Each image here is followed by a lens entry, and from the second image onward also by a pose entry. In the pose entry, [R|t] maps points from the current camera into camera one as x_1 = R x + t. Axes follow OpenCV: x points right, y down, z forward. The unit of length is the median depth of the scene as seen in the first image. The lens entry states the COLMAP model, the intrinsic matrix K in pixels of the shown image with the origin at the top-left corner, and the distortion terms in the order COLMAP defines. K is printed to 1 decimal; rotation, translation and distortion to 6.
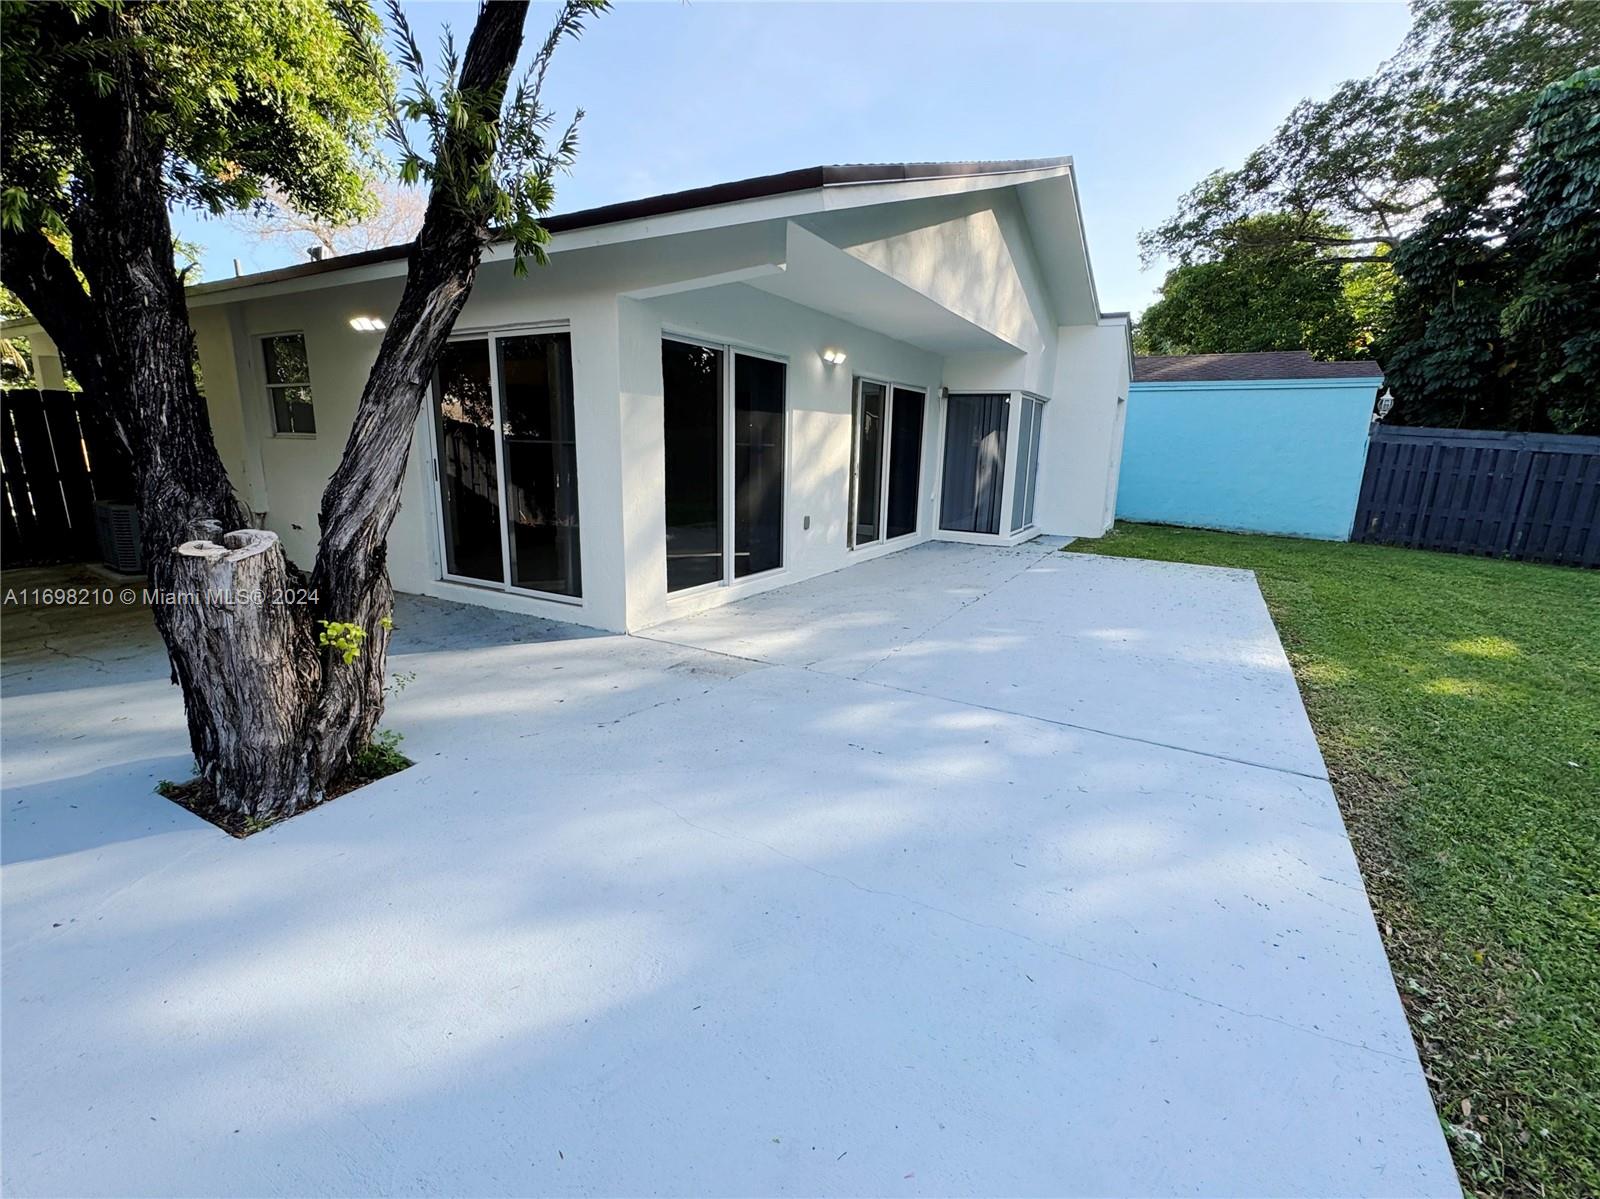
lens RADIAL K [[695.3, 0, 805.6], [0, 695.3, 600.7], [0, 0, 1]] dist [-0.003588, -0.000333]
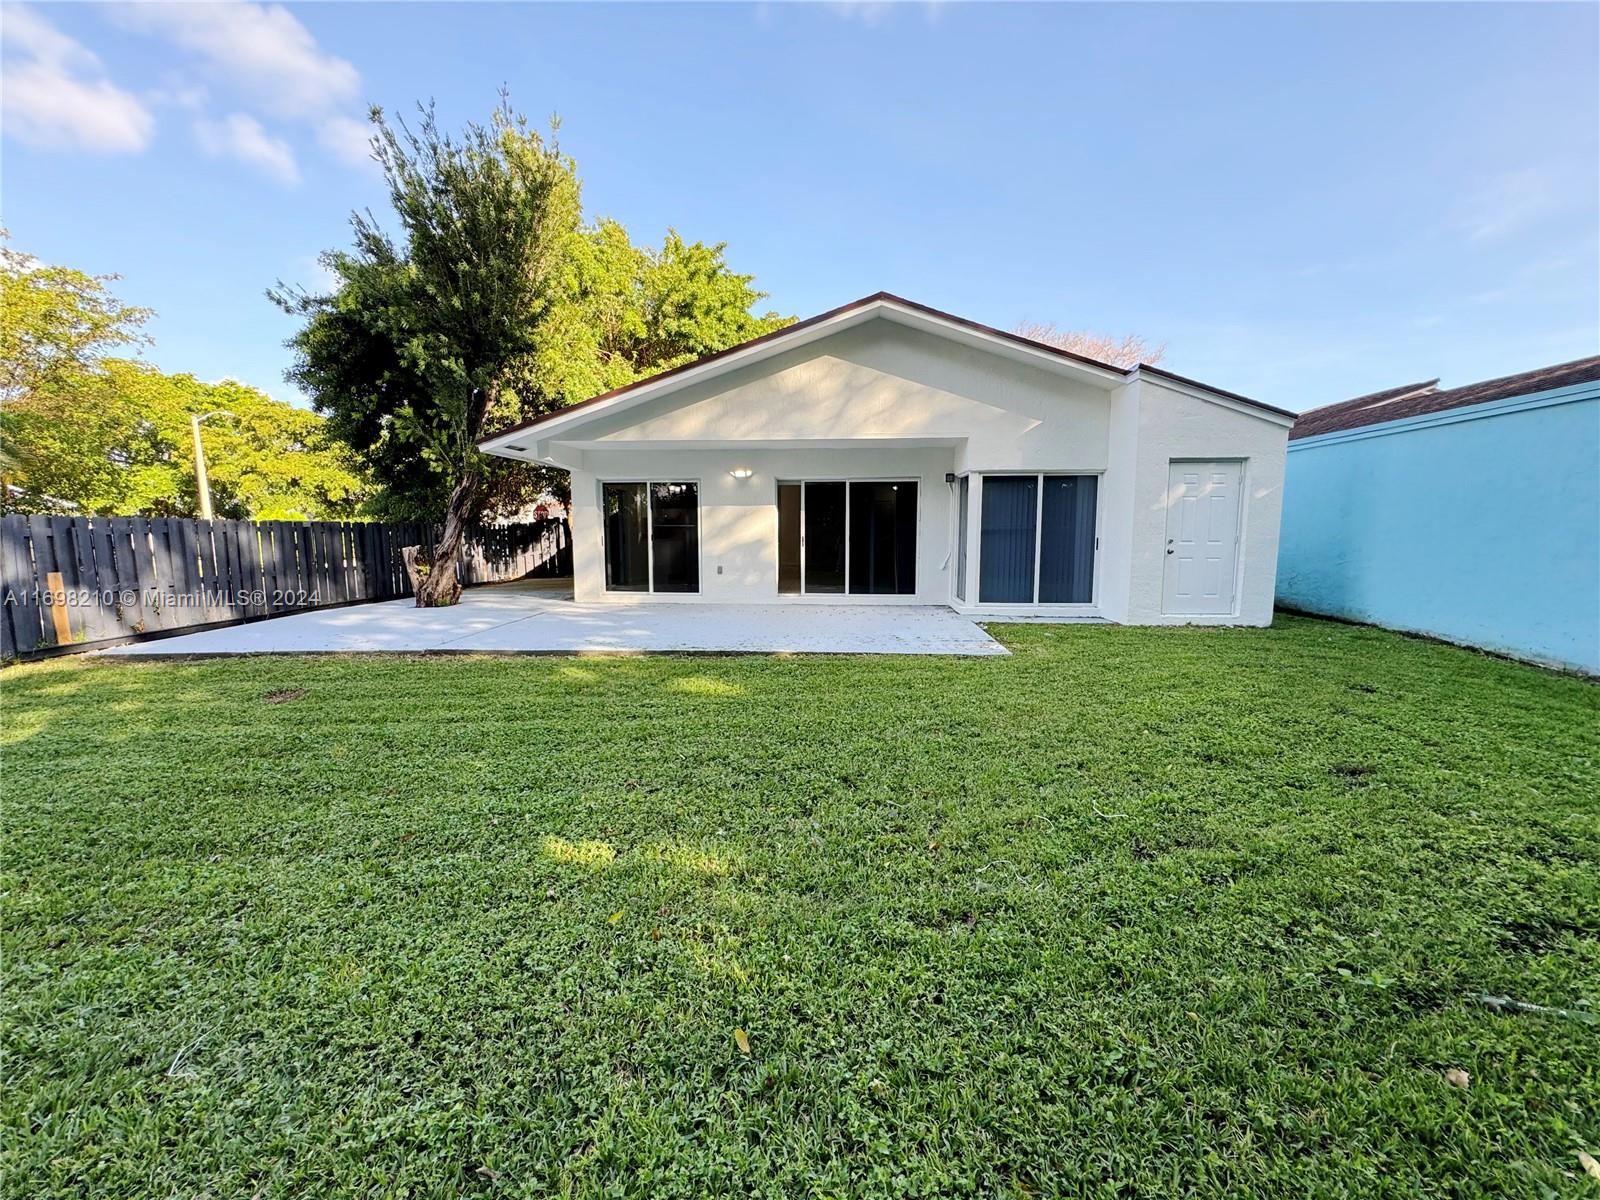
lens RADIAL K [[640.5, 0, 800.6], [0, 640.5, 602.8], [0, 0, 1]] dist [0.000174, 0.000348]
pose [[0.426046, 0.077181, -0.901403, 1.449075], [-0.189659, 0.981834, -0.005575, -0.060168], [0.884598, 0.173334, 0.432945, 0.491001]]
